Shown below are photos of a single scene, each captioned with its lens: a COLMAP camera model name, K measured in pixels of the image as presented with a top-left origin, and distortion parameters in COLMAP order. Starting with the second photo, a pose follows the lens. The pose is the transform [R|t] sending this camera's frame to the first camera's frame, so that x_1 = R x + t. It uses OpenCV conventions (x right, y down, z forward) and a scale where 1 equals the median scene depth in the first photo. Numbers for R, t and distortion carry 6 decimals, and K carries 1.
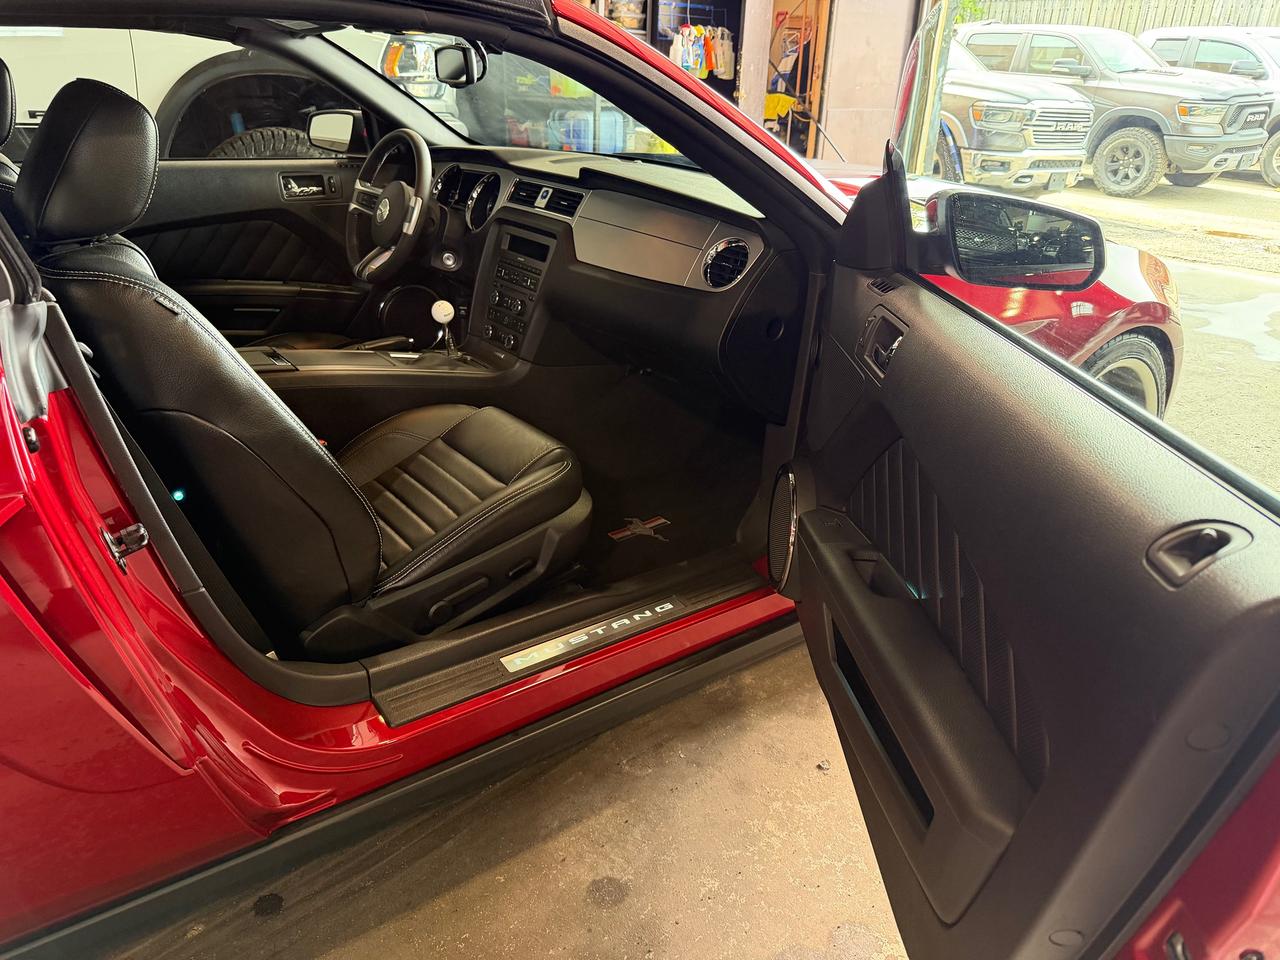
lens RADIAL K [[901.5, 0, 640.0], [0, 901.5, 480.0], [0, 0, 1]] dist [0.101793, -0.131784]
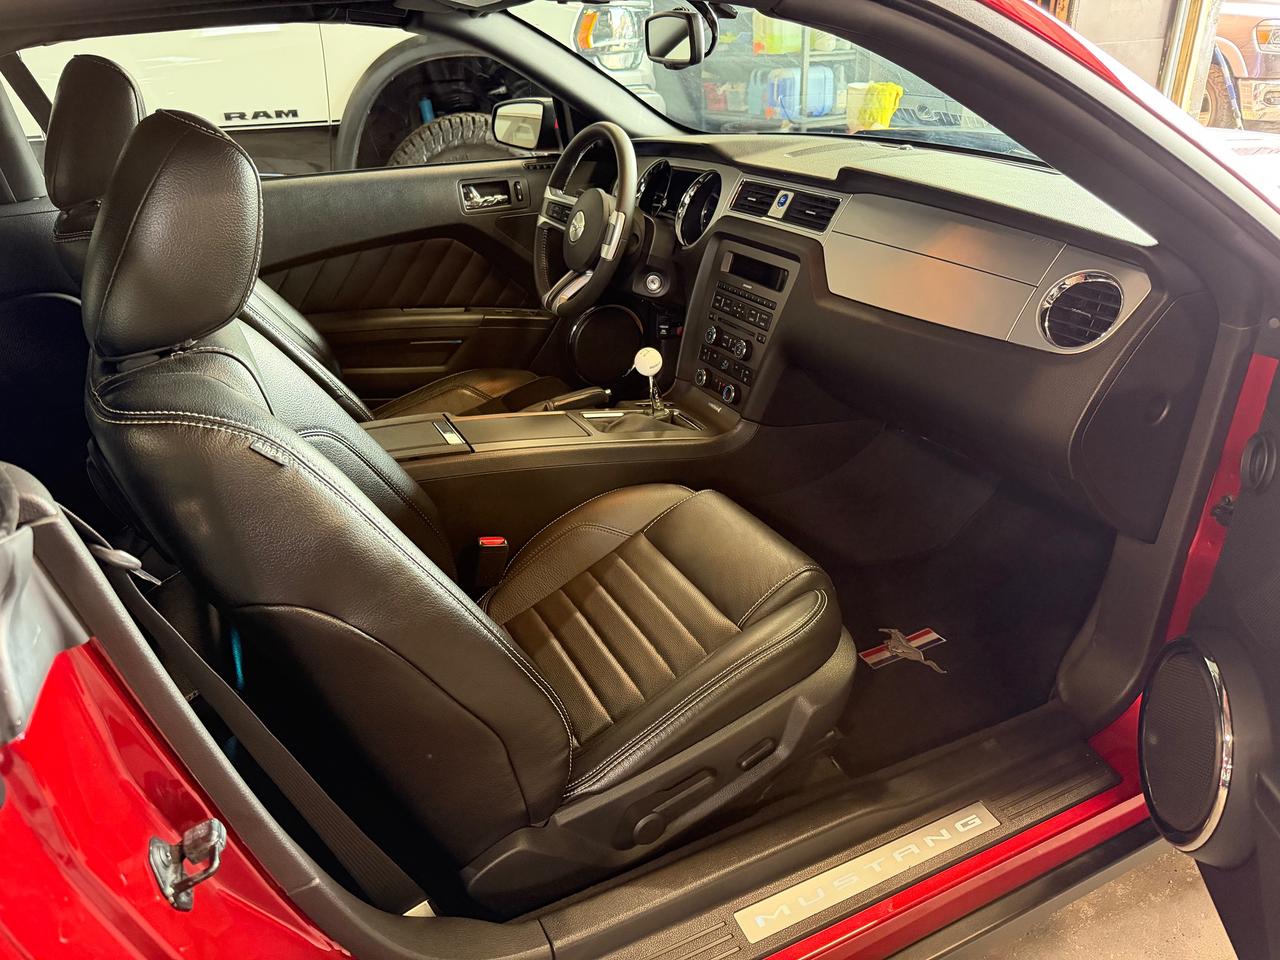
lens RADIAL K [[923.6, 0, 638.3], [0, 923.6, 487.4], [0, 0, 1]] dist [0.076299, -0.056346]
pose [[0.980237, 0.023113, -0.196474, -0.063336], [-0.015464, 0.999065, 0.040376, -0.102660], [0.197223, -0.036540, 0.979677, 0.203754]]
